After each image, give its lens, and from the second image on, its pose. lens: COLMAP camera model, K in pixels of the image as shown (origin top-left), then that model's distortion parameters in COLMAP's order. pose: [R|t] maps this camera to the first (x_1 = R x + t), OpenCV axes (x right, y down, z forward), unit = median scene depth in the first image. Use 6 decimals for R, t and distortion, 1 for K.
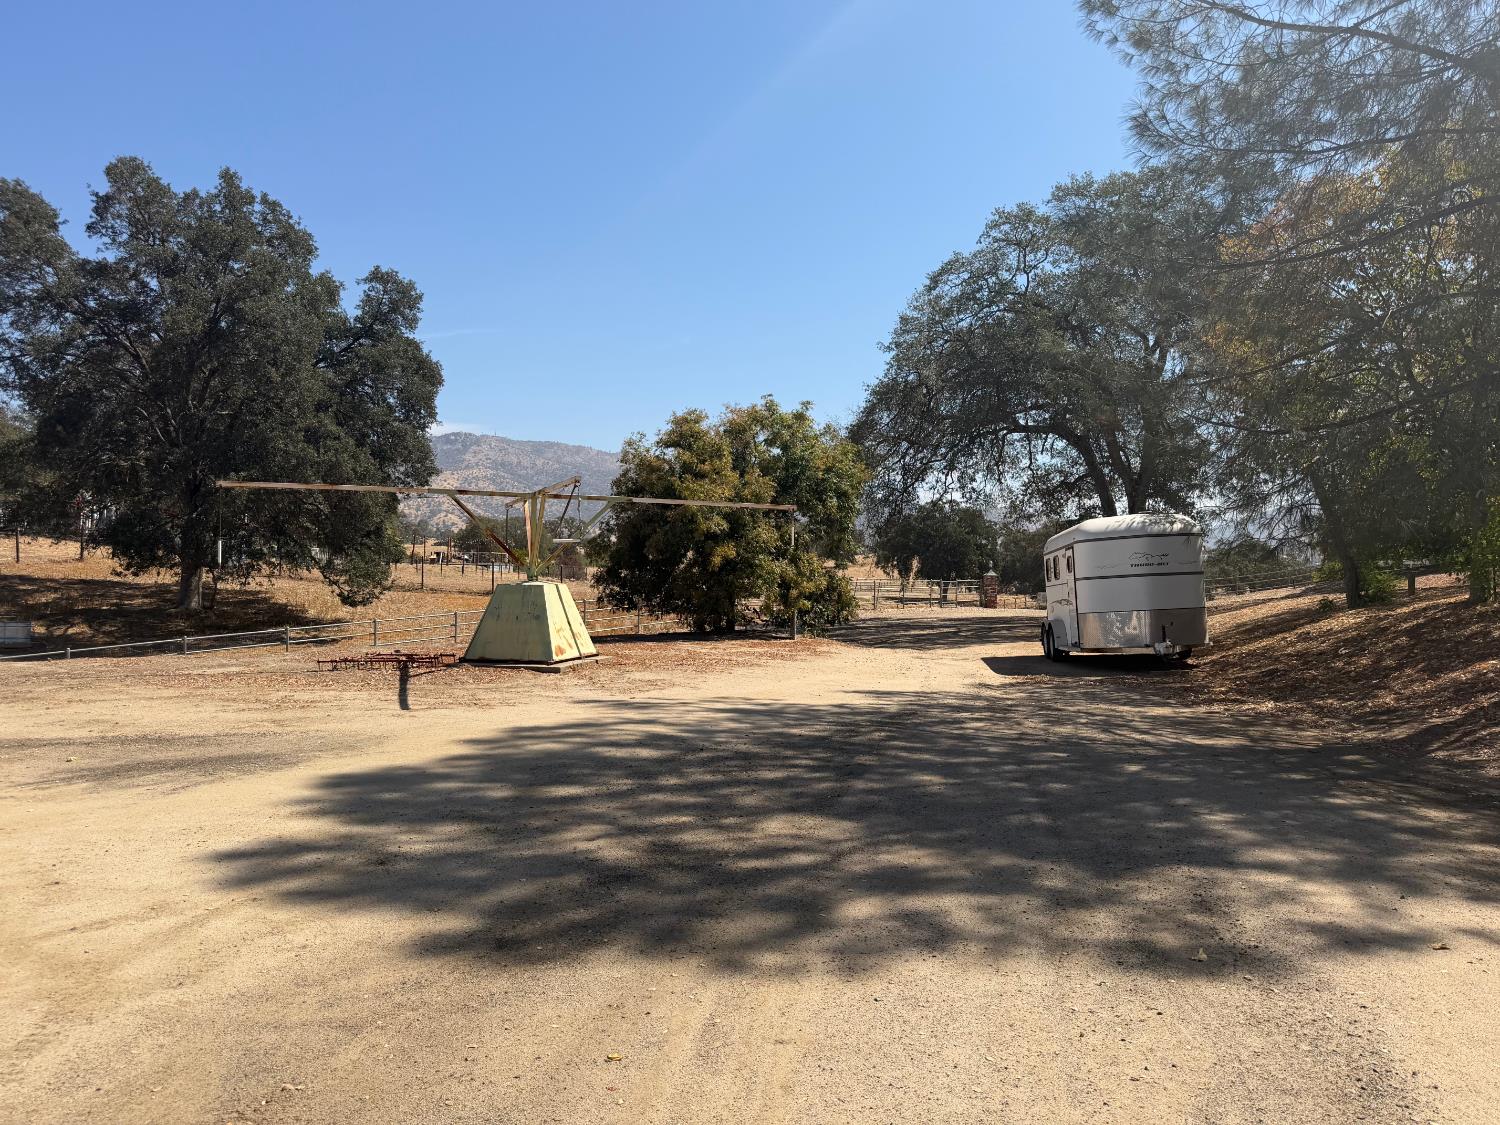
lens RADIAL K [[1060.5, 0, 750.1], [0, 1060.5, 564.8], [0, 0, 1]] dist [0.002656, -0.003768]
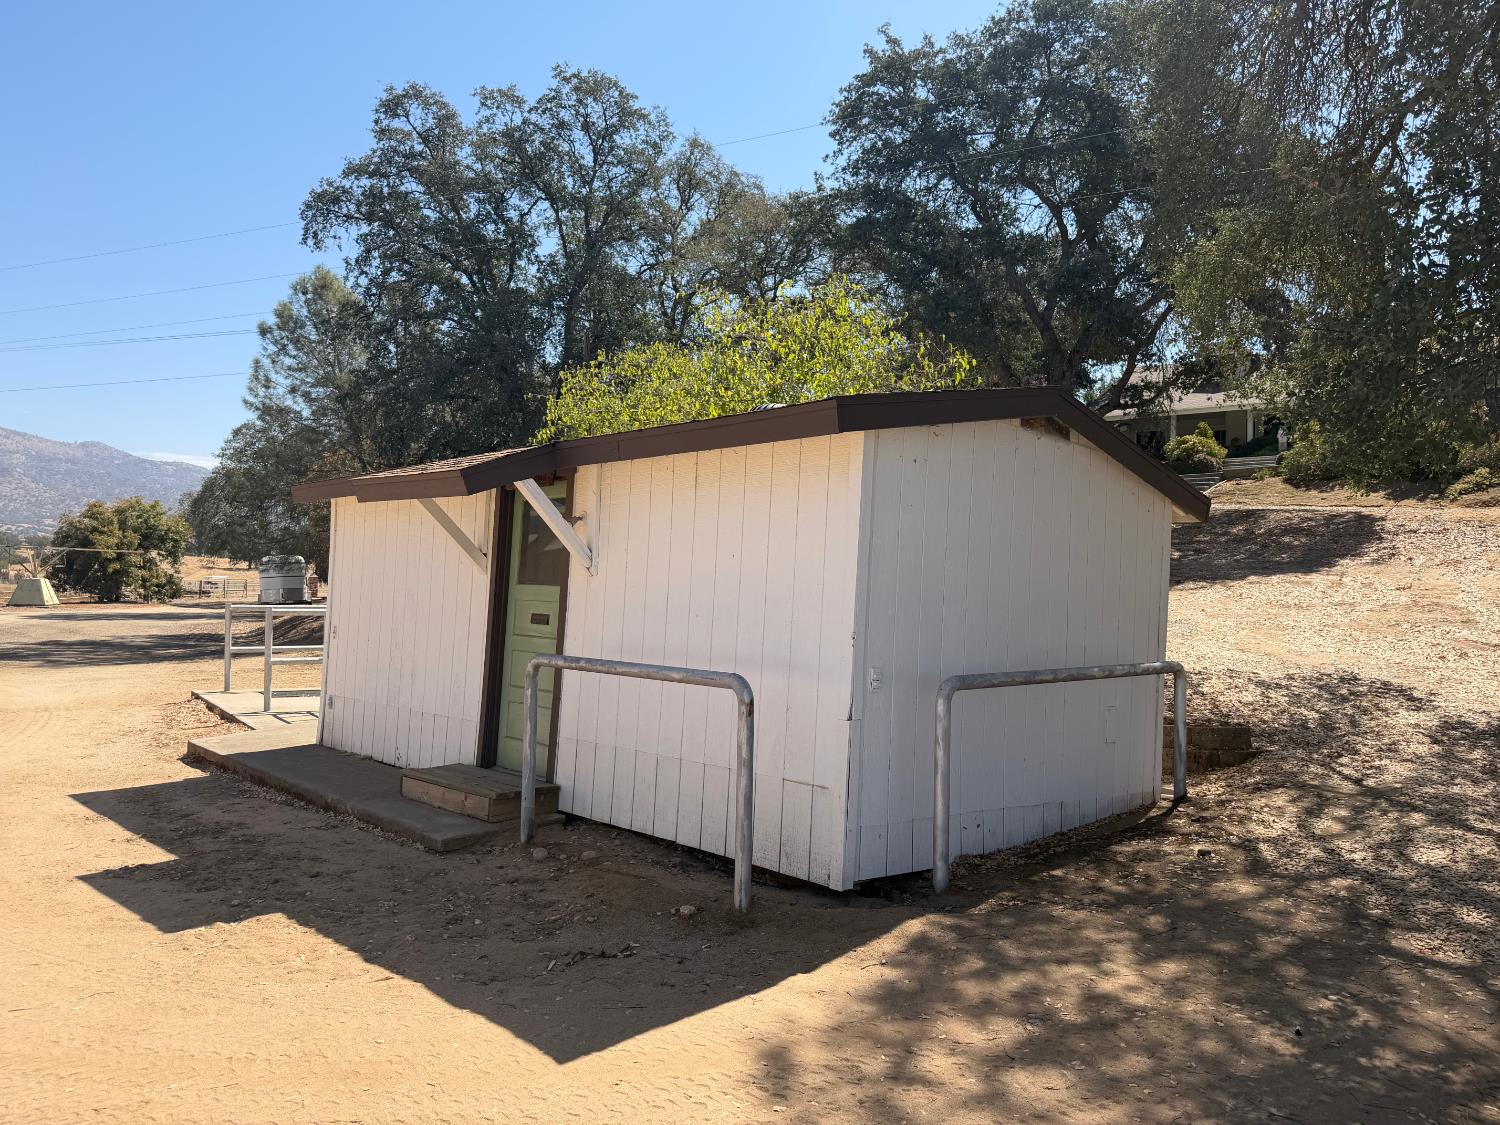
lens RADIAL K [[1060.5, 0, 749.3], [0, 1060.5, 563.2], [0, 0, 1]] dist [0.002656, -0.003768]
pose [[0.869996, 0.011706, 0.492919, 0.039269], [-0.010110, 0.999931, -0.005904, -0.018317], [-0.492955, 0.000154, 0.870055, -1.644466]]
